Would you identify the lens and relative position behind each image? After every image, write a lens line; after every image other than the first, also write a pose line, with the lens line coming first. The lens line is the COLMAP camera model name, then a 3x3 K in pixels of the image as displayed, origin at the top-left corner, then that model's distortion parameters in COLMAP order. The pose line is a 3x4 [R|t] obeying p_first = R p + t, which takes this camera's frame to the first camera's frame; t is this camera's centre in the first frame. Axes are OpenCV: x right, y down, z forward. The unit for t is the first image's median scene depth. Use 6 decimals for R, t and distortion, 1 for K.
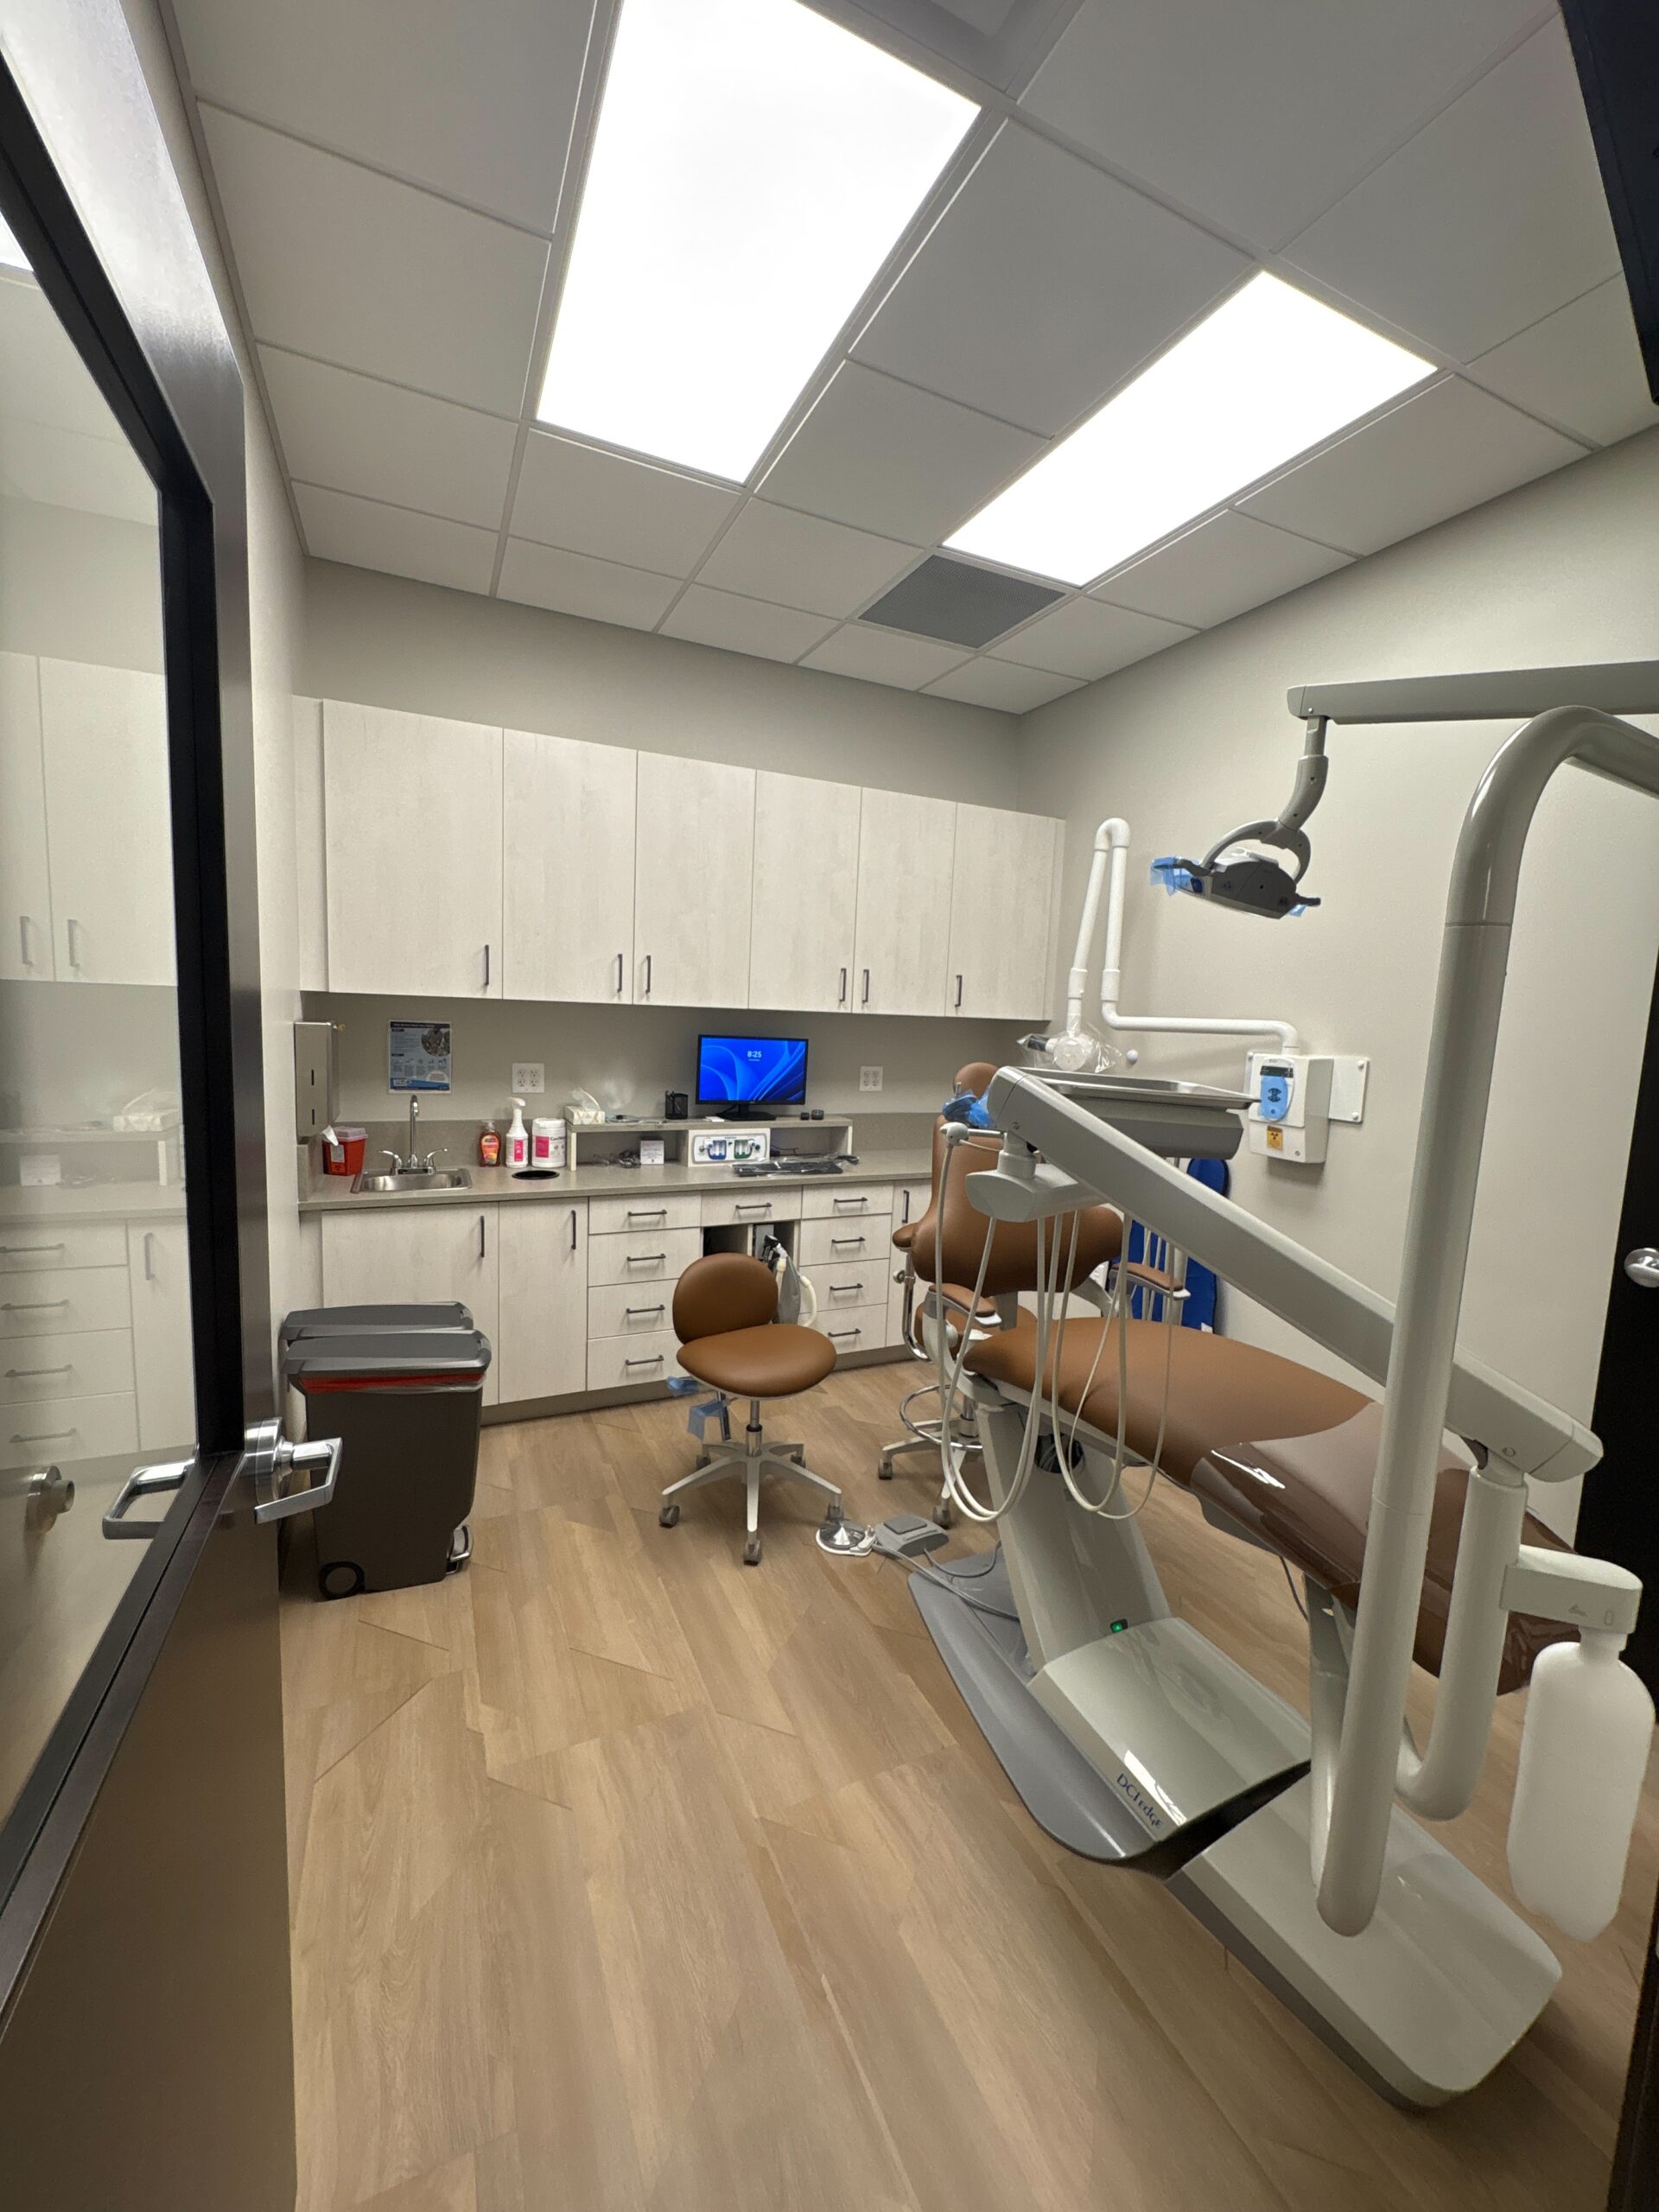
lens RADIAL K [[877.5, 0, 828.4], [0, 877.5, 1116.9], [0, 0, 1]] dist [-0.000535, 0.000300]
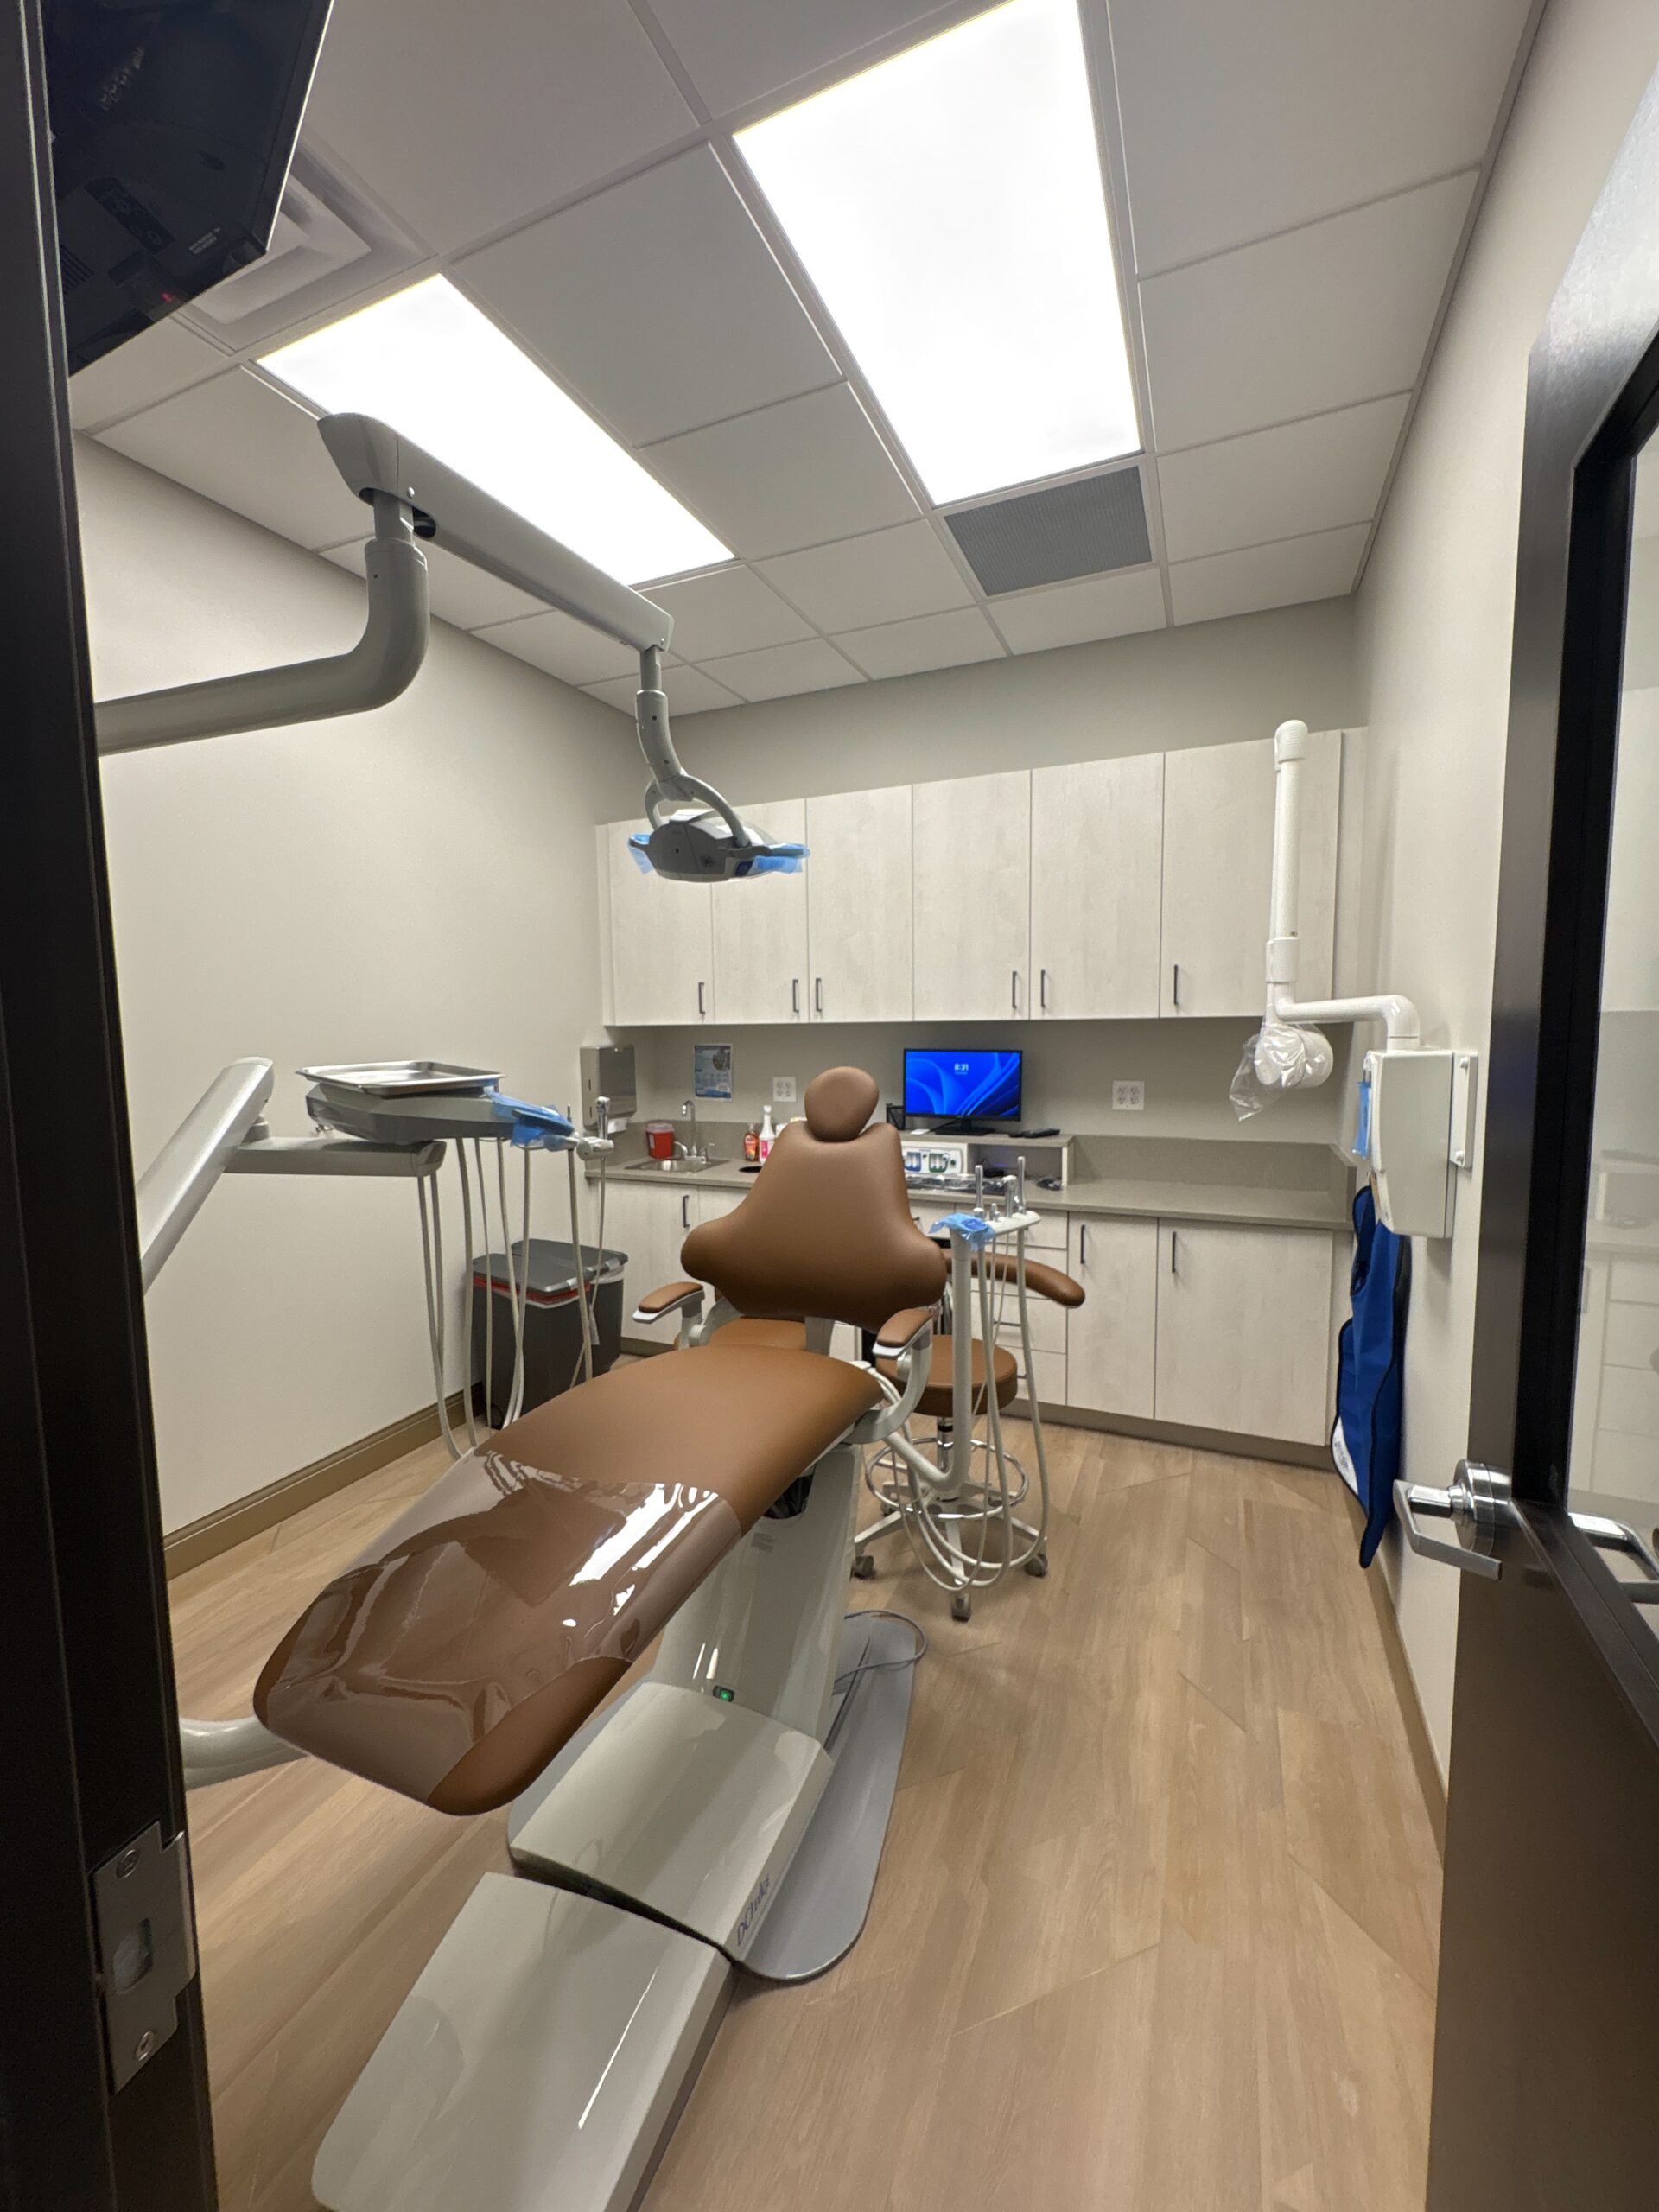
lens RADIAL K [[877.5, 0, 827.1], [0, 877.5, 1112.6], [0, 0, 1]] dist [-0.000535, 0.000300]
pose [[0.657258, 0.027707, -0.753156, 0.568847], [-0.048902, 0.998786, -0.005932, -0.008089], [0.752078, 0.040730, 0.657815, 0.254968]]
